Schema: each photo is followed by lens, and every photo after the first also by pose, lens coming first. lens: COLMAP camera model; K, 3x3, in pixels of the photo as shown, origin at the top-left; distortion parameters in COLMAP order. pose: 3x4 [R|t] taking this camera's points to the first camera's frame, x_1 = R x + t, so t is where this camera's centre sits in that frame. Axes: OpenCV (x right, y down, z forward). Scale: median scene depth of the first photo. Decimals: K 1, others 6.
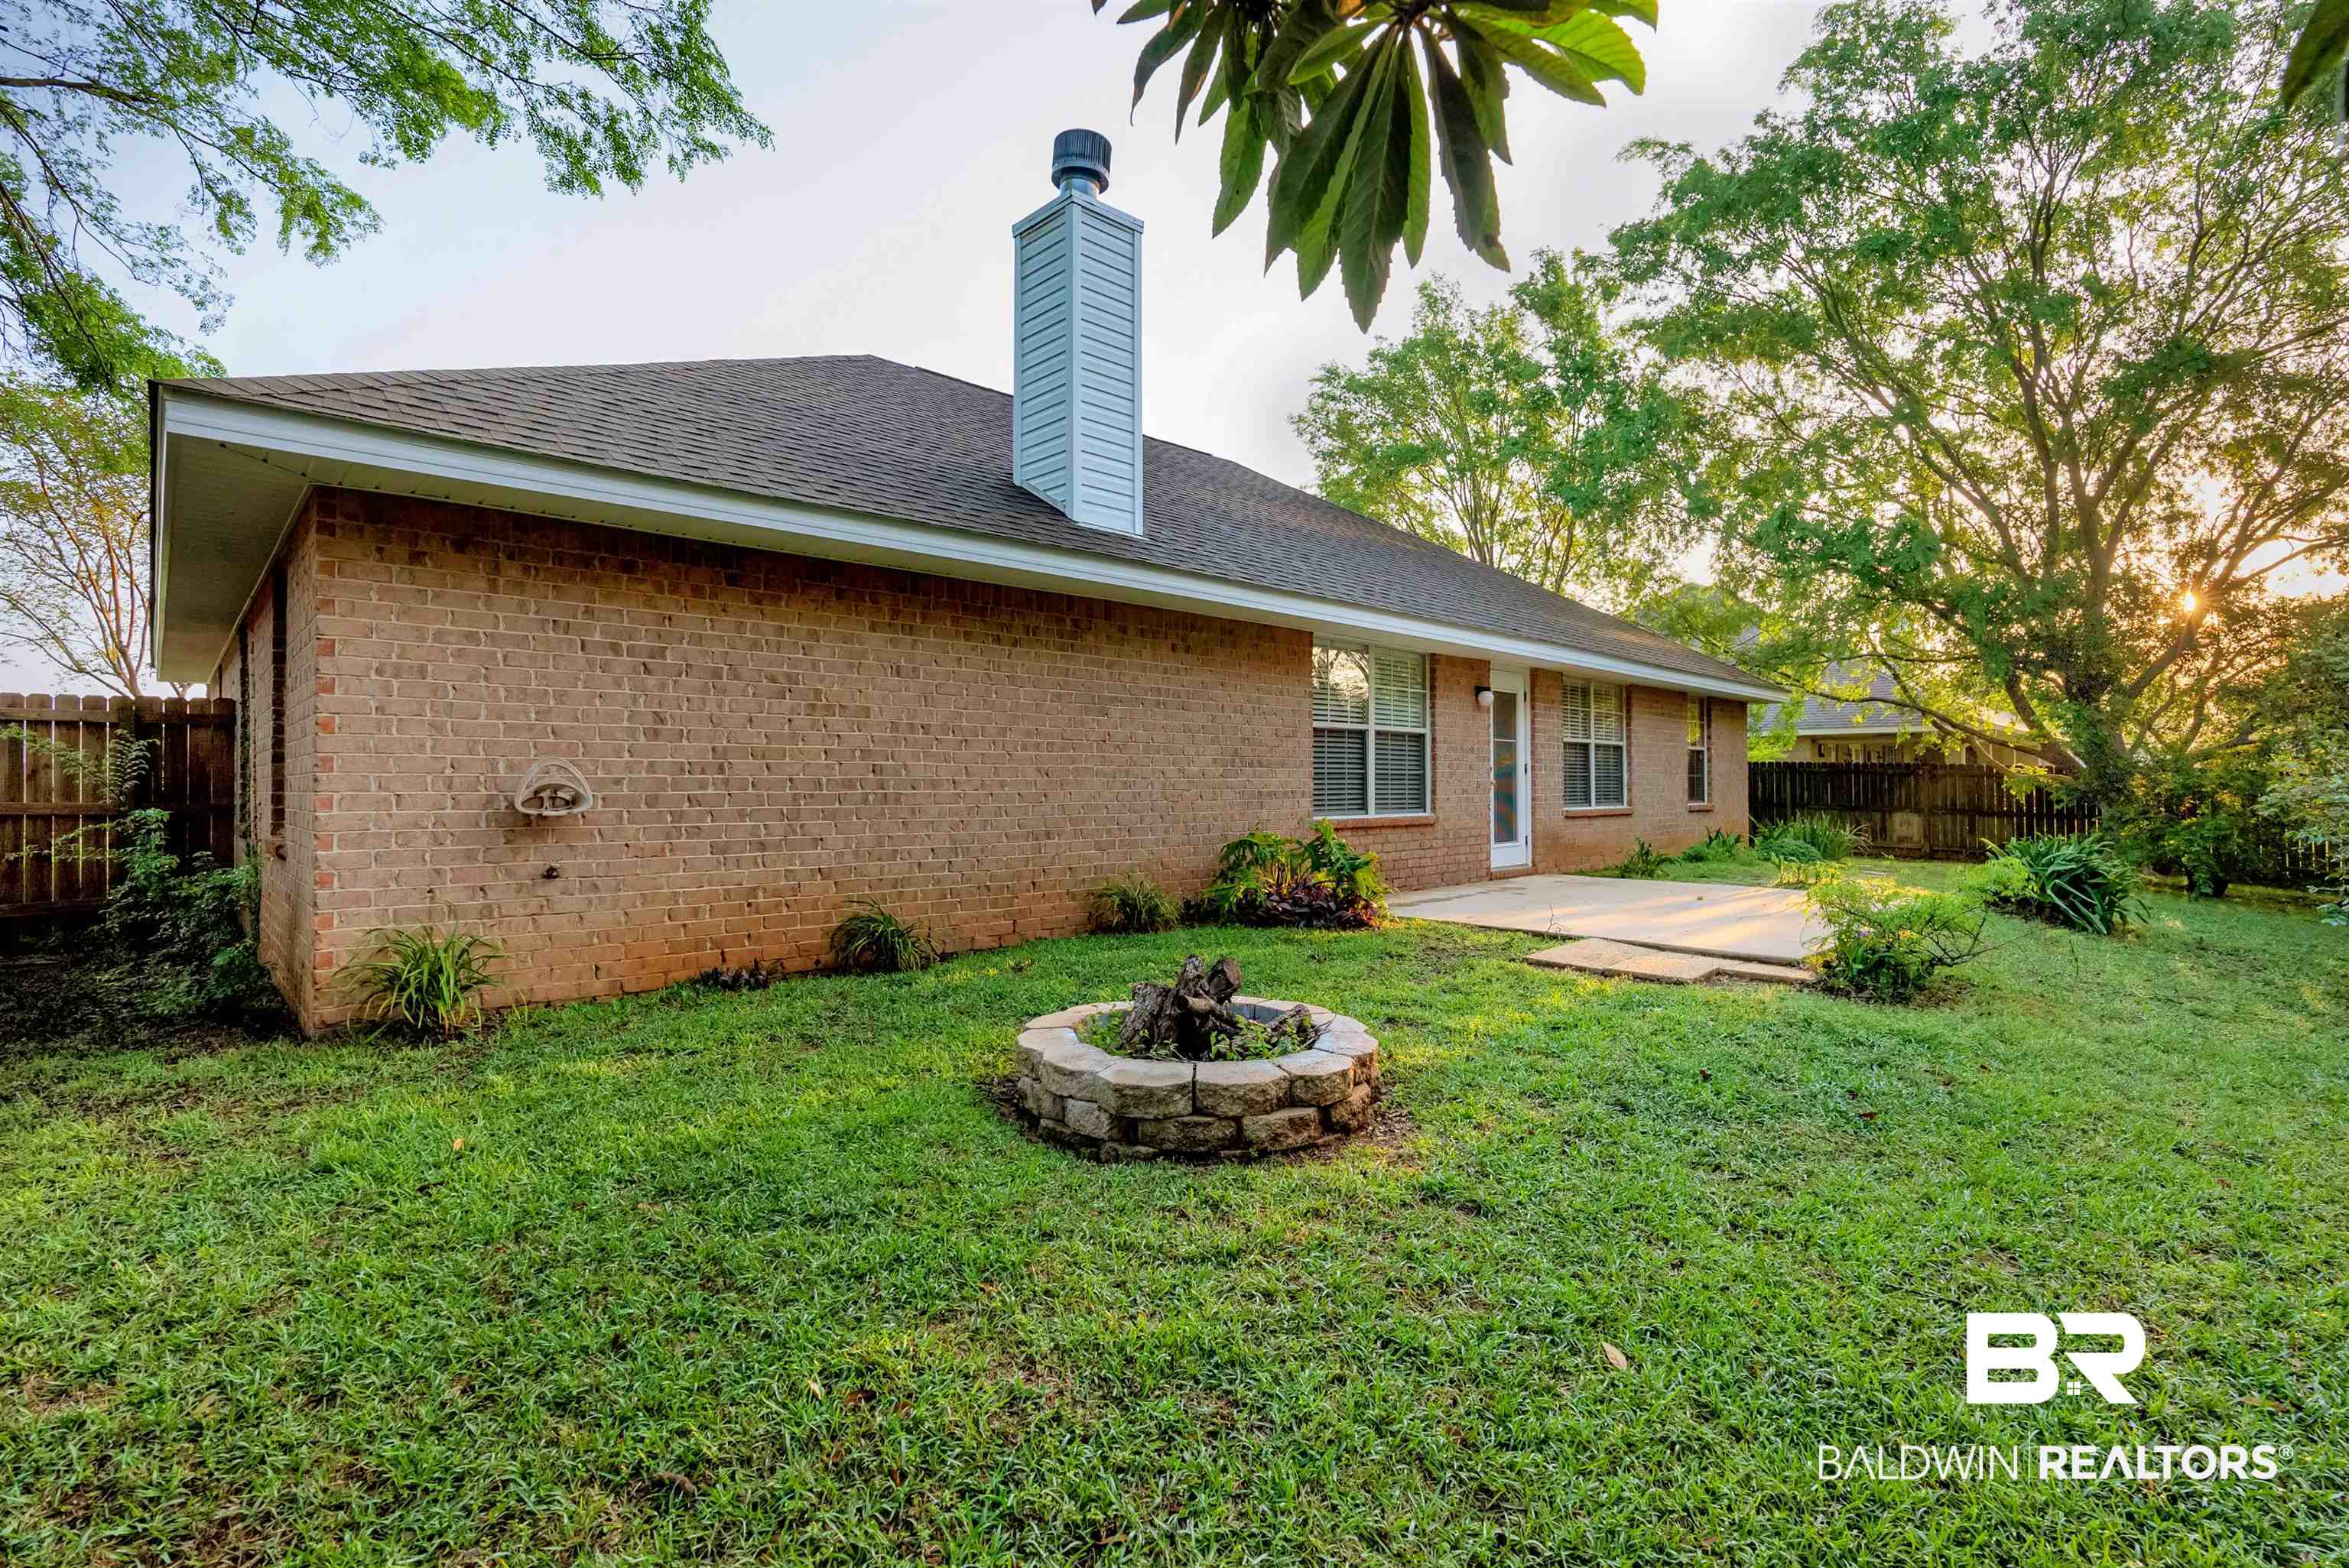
lens RADIAL K [[1076.2, 0, 1175.3], [0, 1076.2, 775.6], [0, 0, 1]] dist [-0.037898, 0.000691]
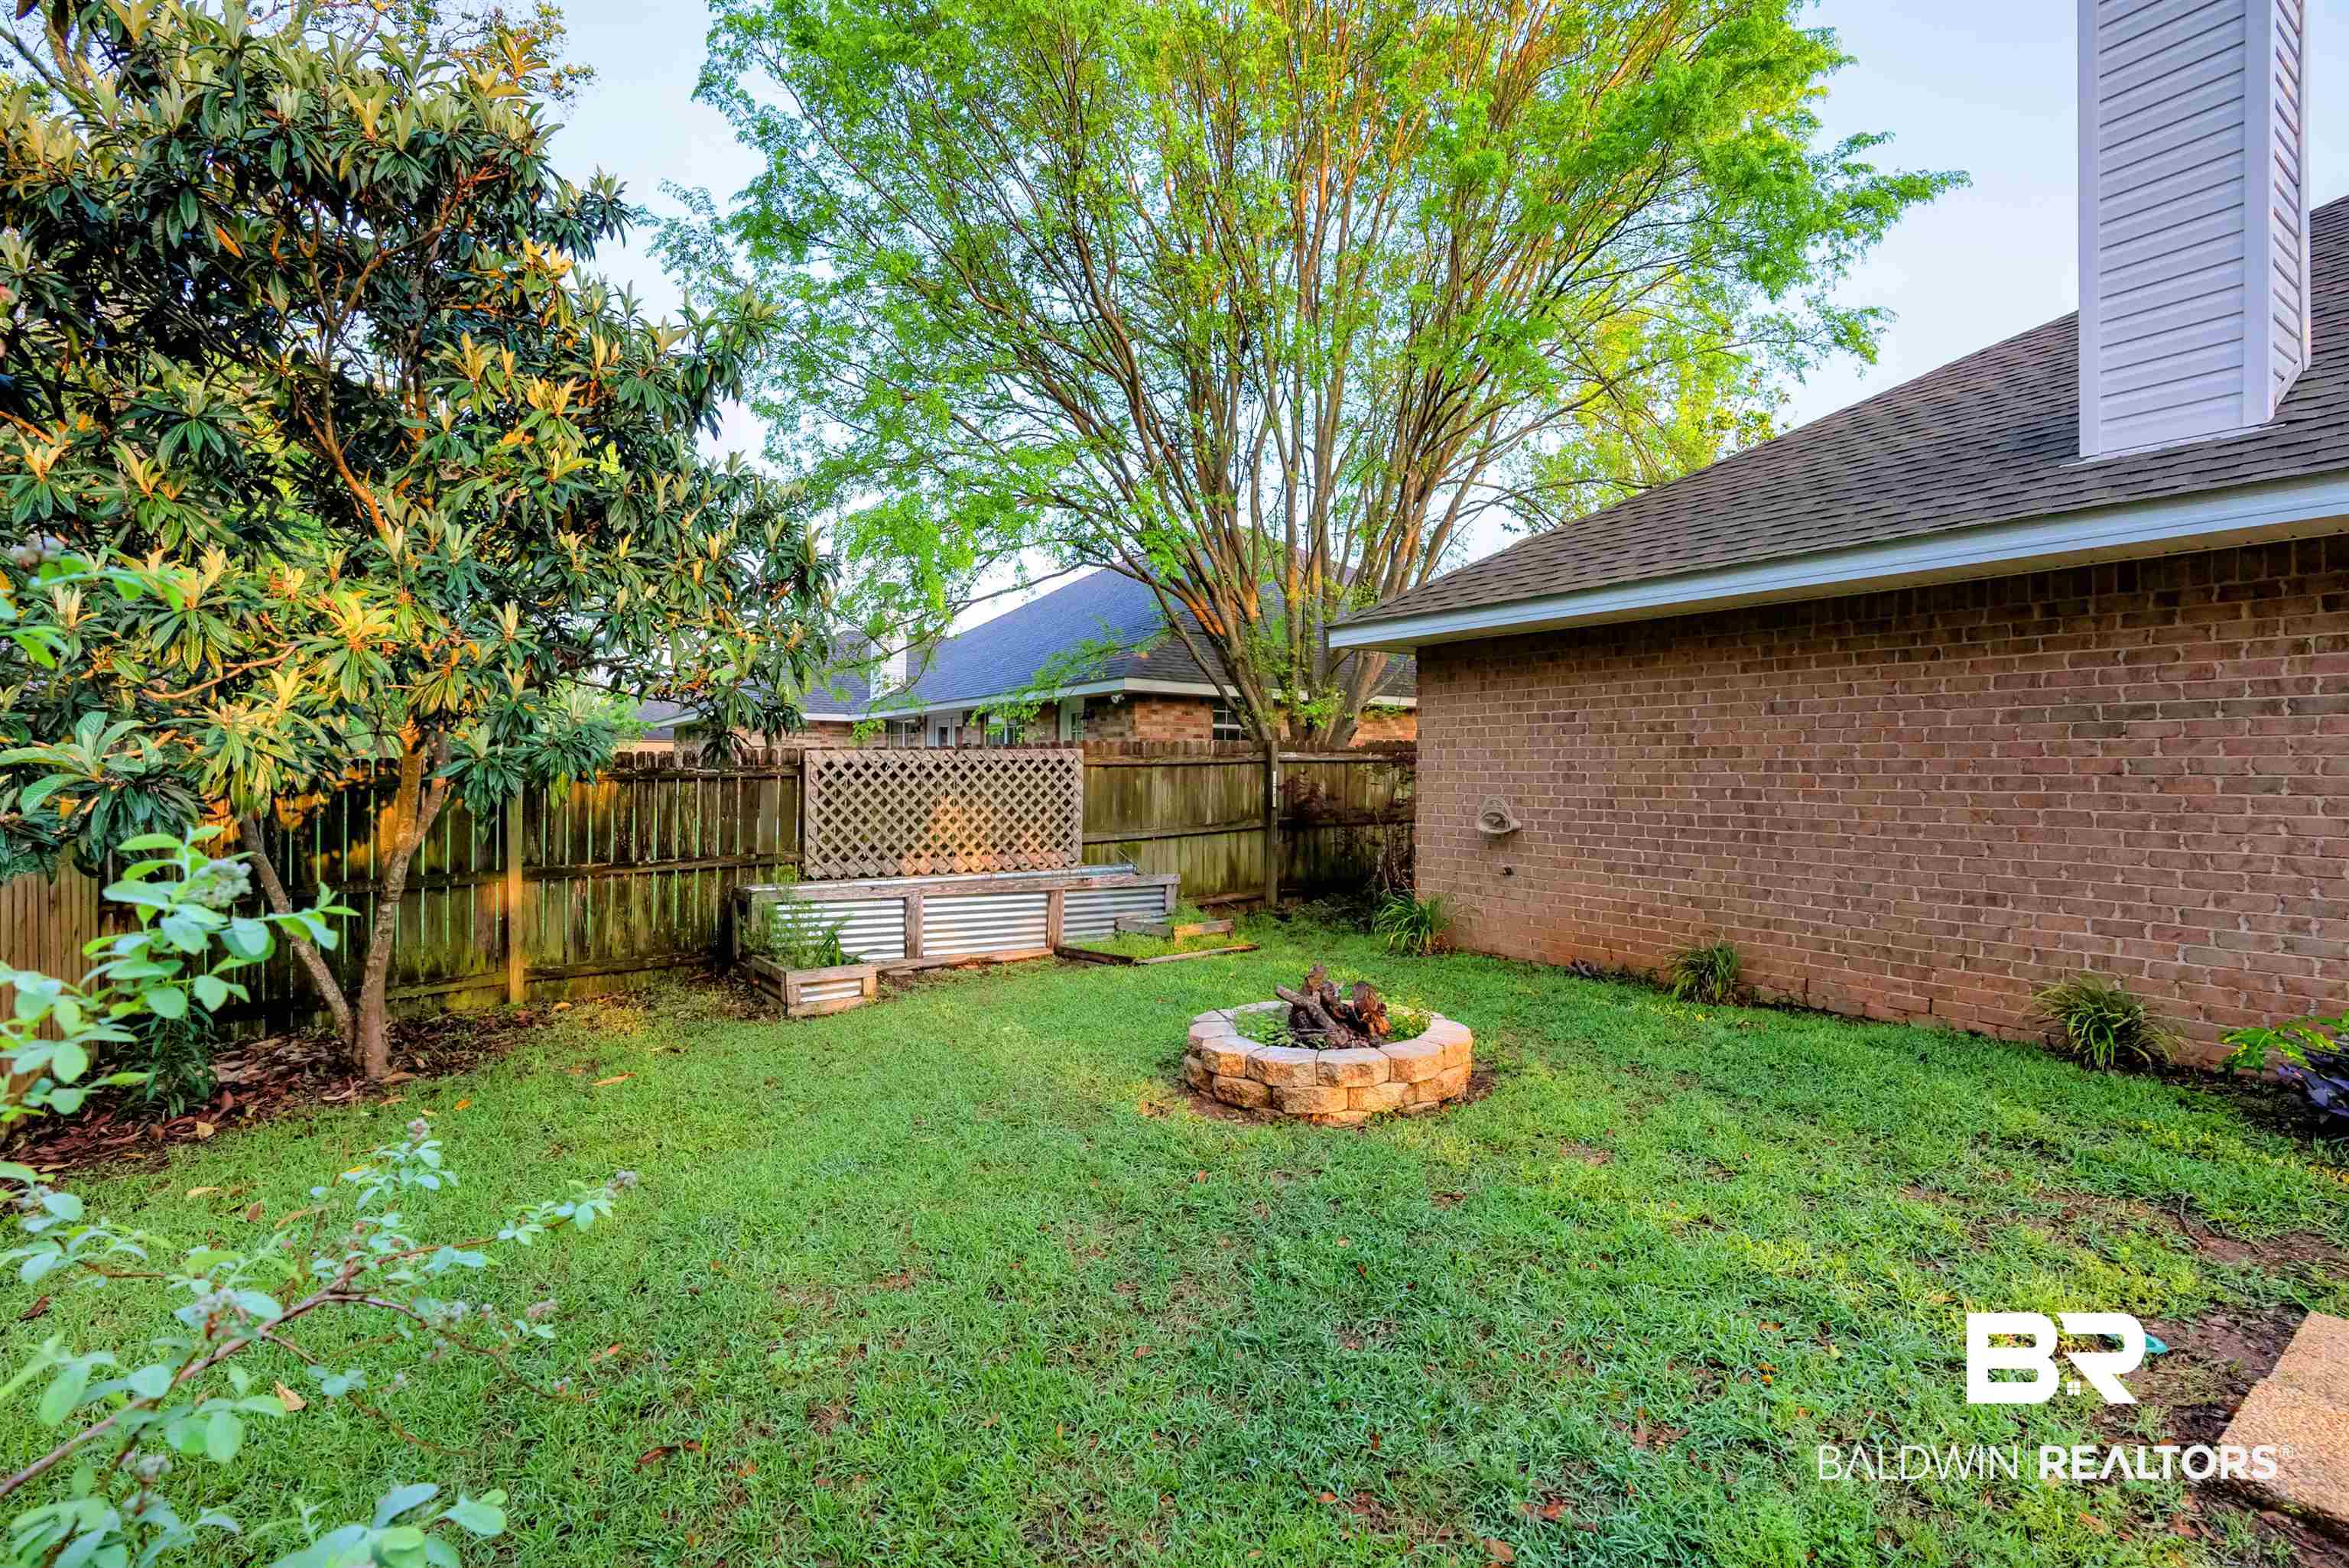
lens RADIAL K [[1076.2, 0, 1174.6], [0, 1076.2, 777.7], [0, 0, 1]] dist [-0.037898, 0.000691]
pose [[-0.162038, 0.005818, -0.986767, 0.746773], [0.002188, 0.999982, 0.005537, -0.038261], [0.986782, -0.001262, -0.162048, 0.584721]]
